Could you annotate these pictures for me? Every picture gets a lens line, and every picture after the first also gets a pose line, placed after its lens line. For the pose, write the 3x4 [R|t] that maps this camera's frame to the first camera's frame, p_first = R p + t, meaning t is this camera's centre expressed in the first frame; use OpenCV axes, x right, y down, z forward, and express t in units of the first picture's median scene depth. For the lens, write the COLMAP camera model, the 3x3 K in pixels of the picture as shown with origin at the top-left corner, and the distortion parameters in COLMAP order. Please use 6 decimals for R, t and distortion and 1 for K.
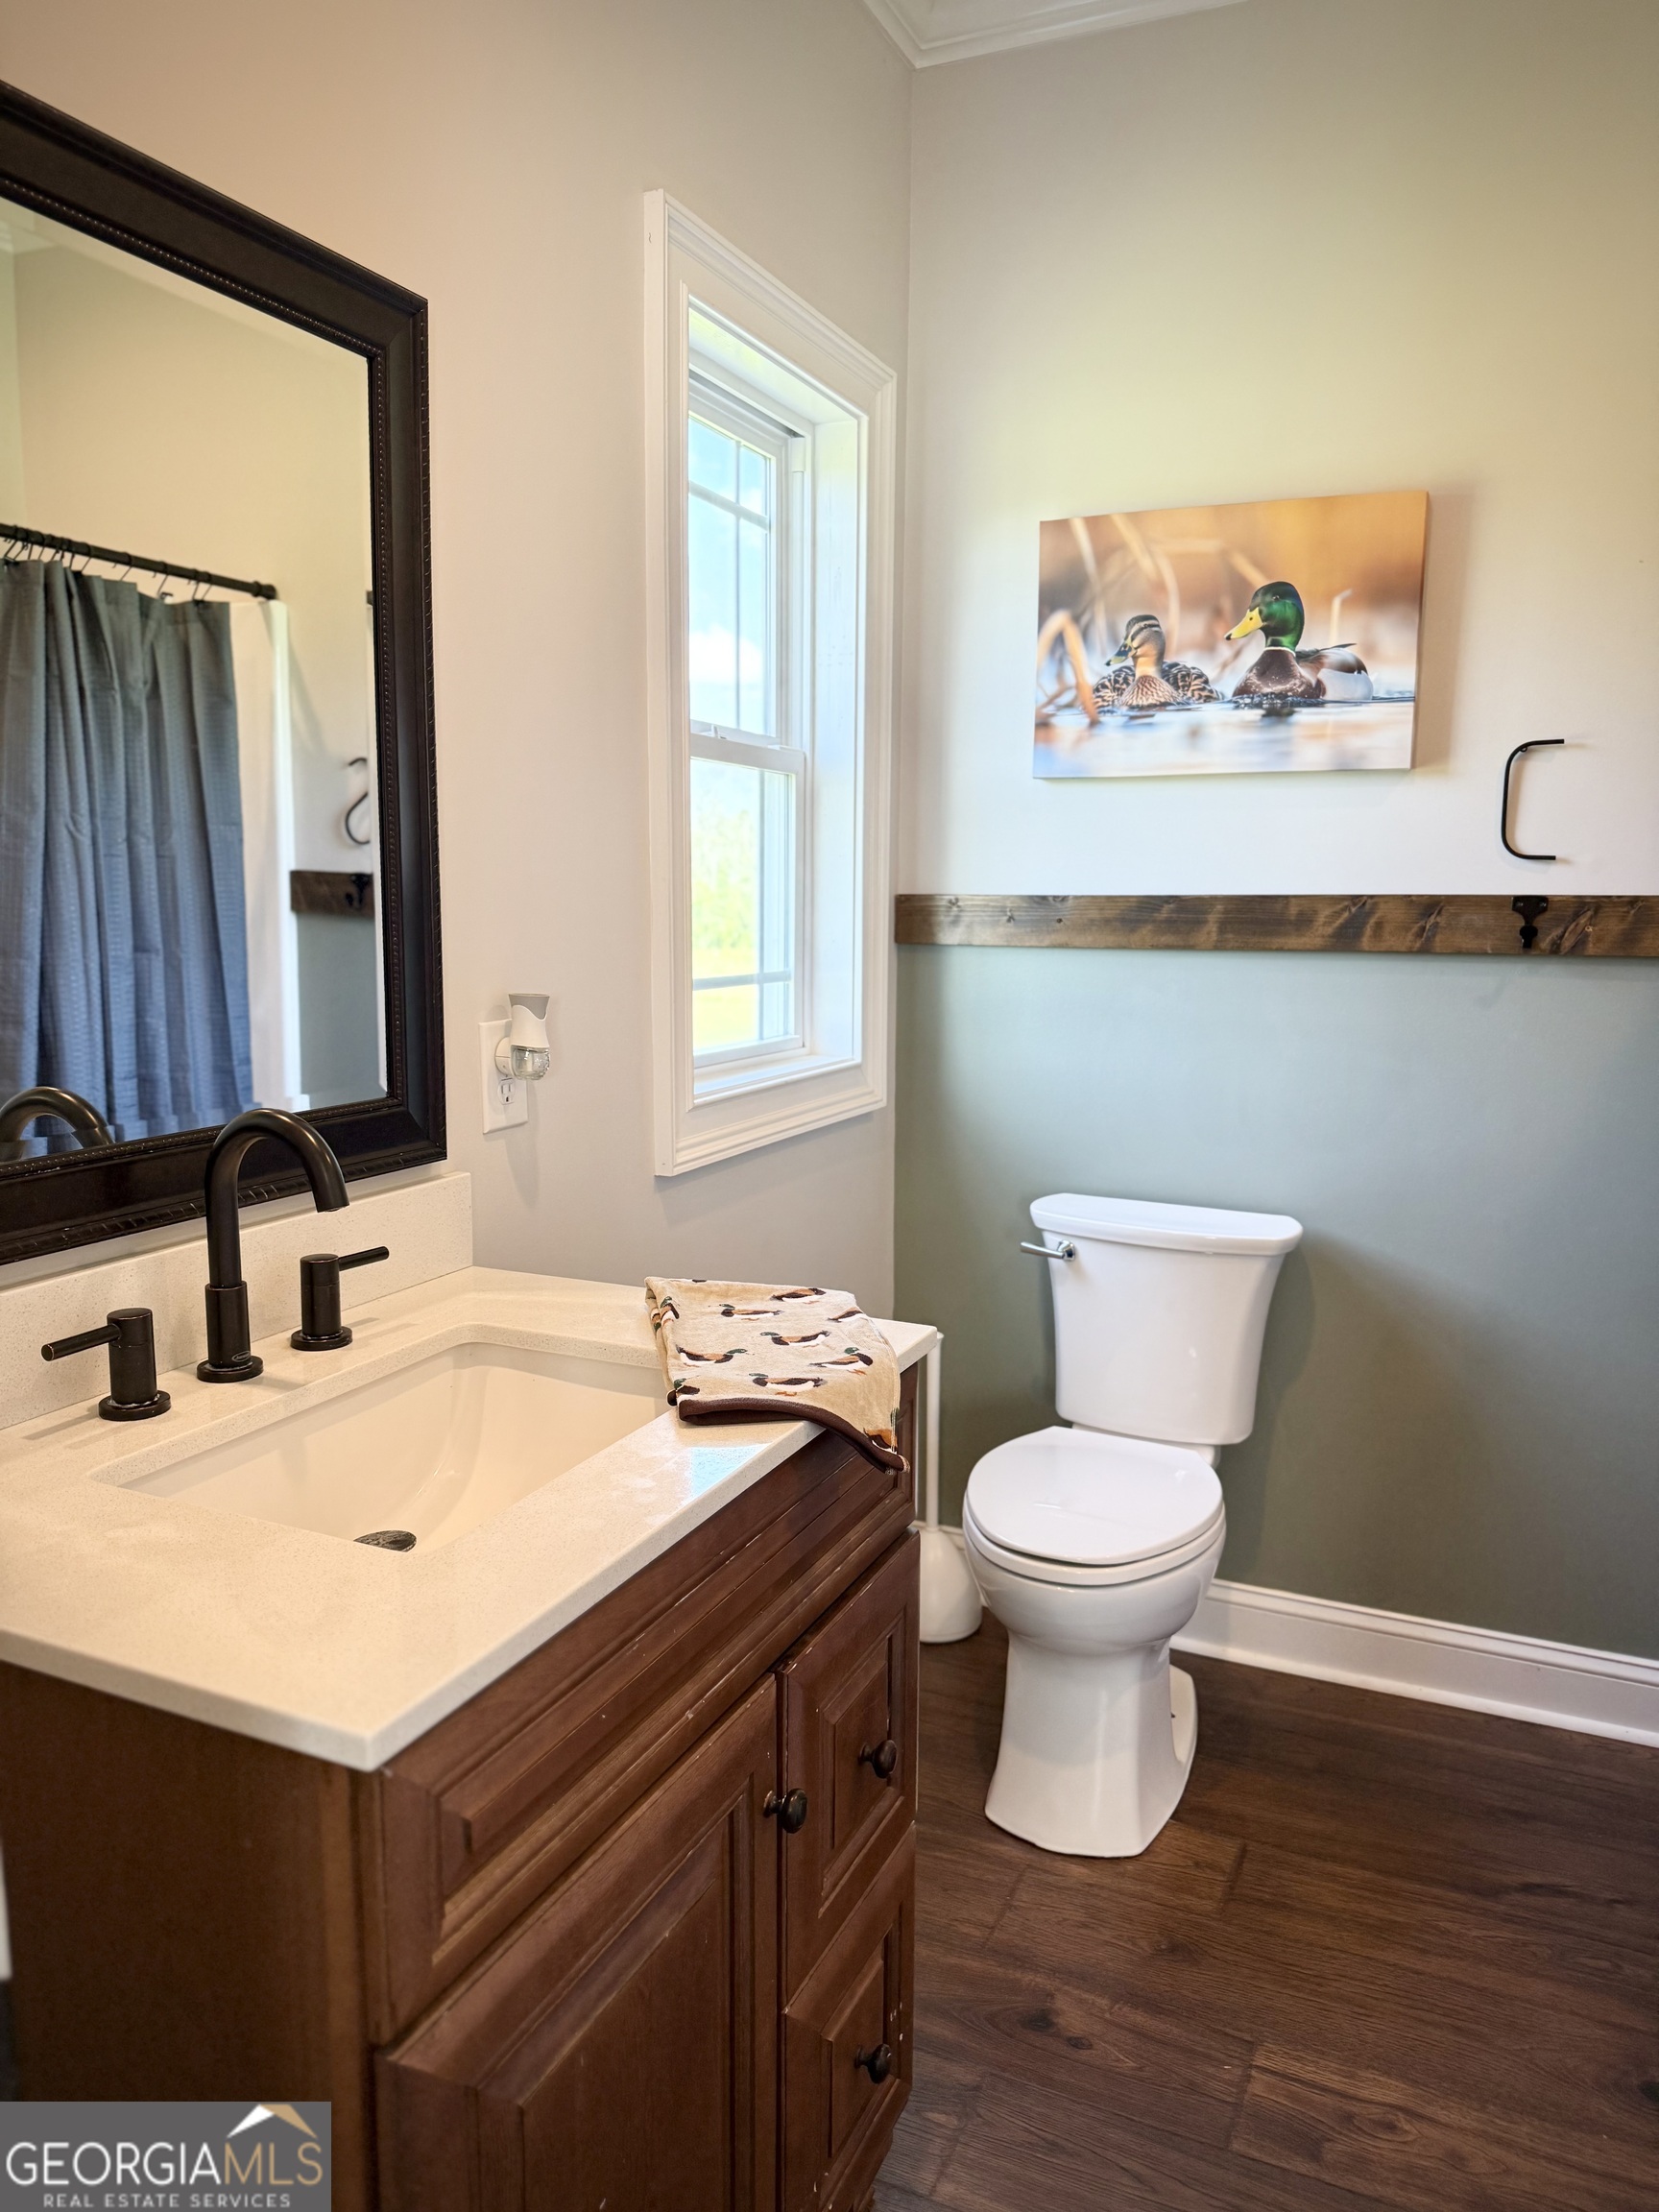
lens RADIAL K [[1563.3, 0, 829.5], [0, 1563.3, 1106.0], [0, 0, 1]] dist [0.073884, -0.083322]
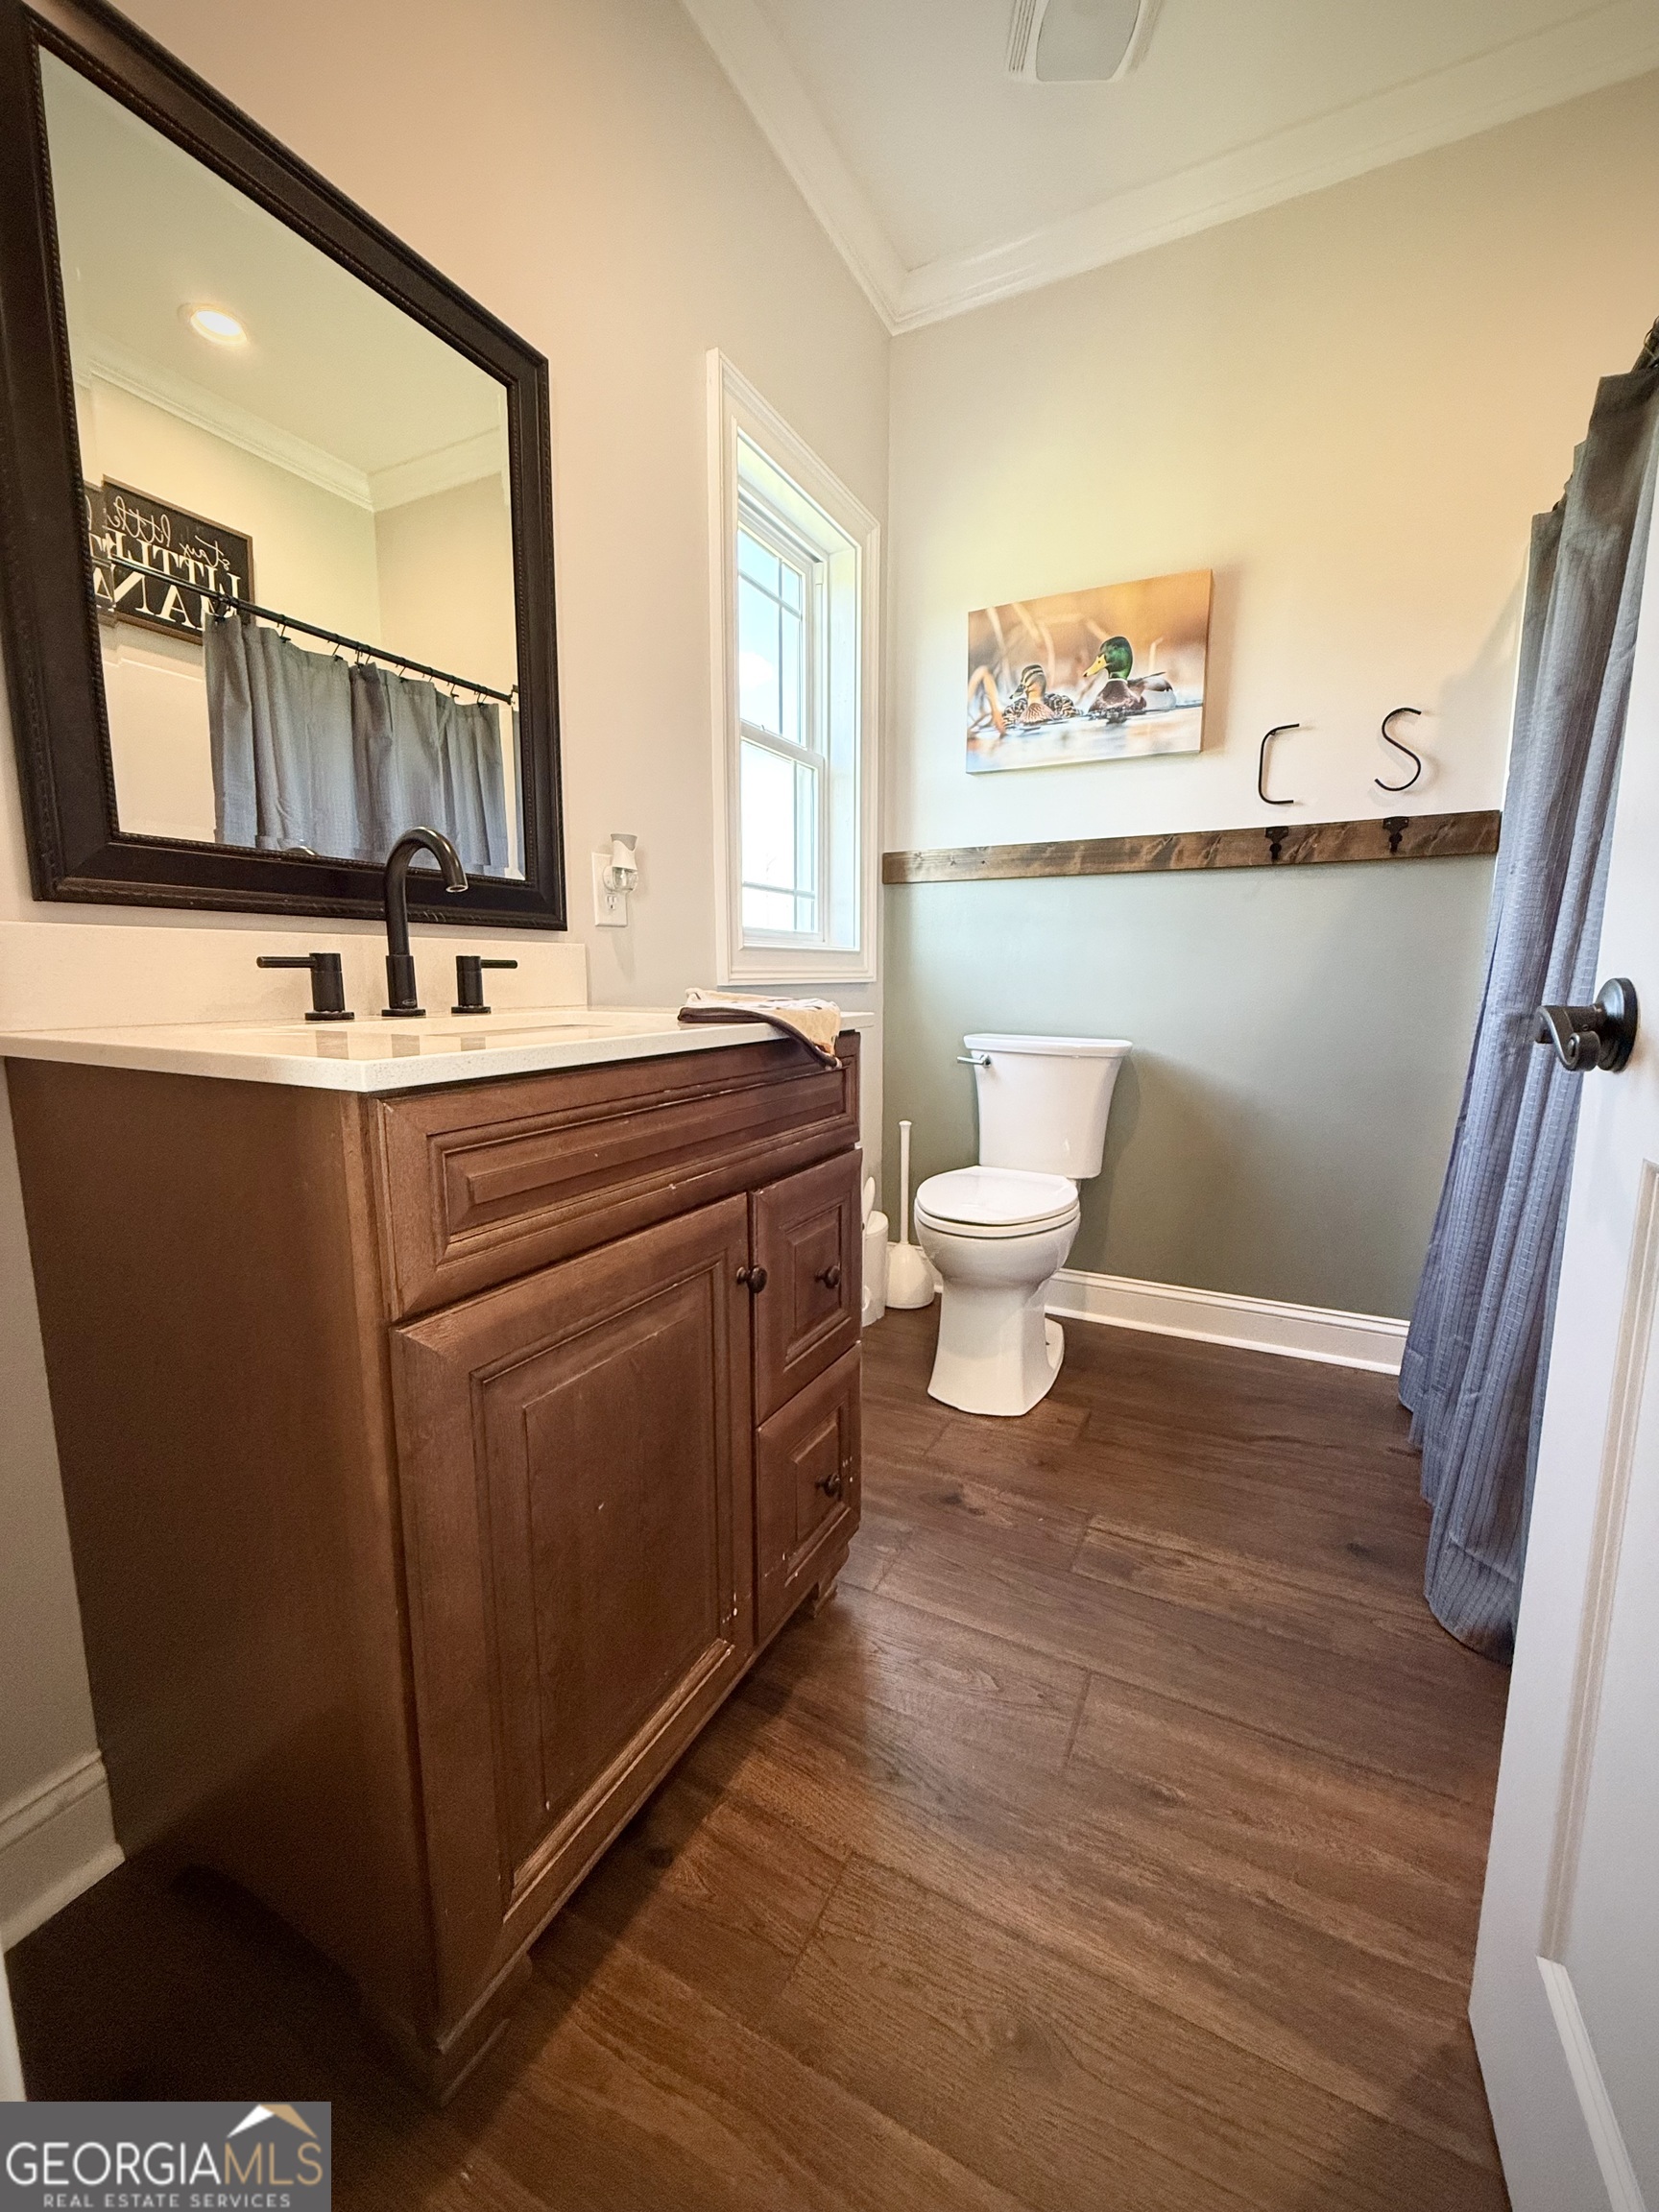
lens RADIAL K [[888.7, 0, 838.5], [0, 888.7, 1098.4], [0, 0, 1]] dist [0.001253, 0.000358]
pose [[0.998932, 0.000936, -0.046198, 0.045933], [-0.001016, 0.999998, -0.001717, 0.139382], [0.046196, 0.001762, 0.998931, 0.090022]]
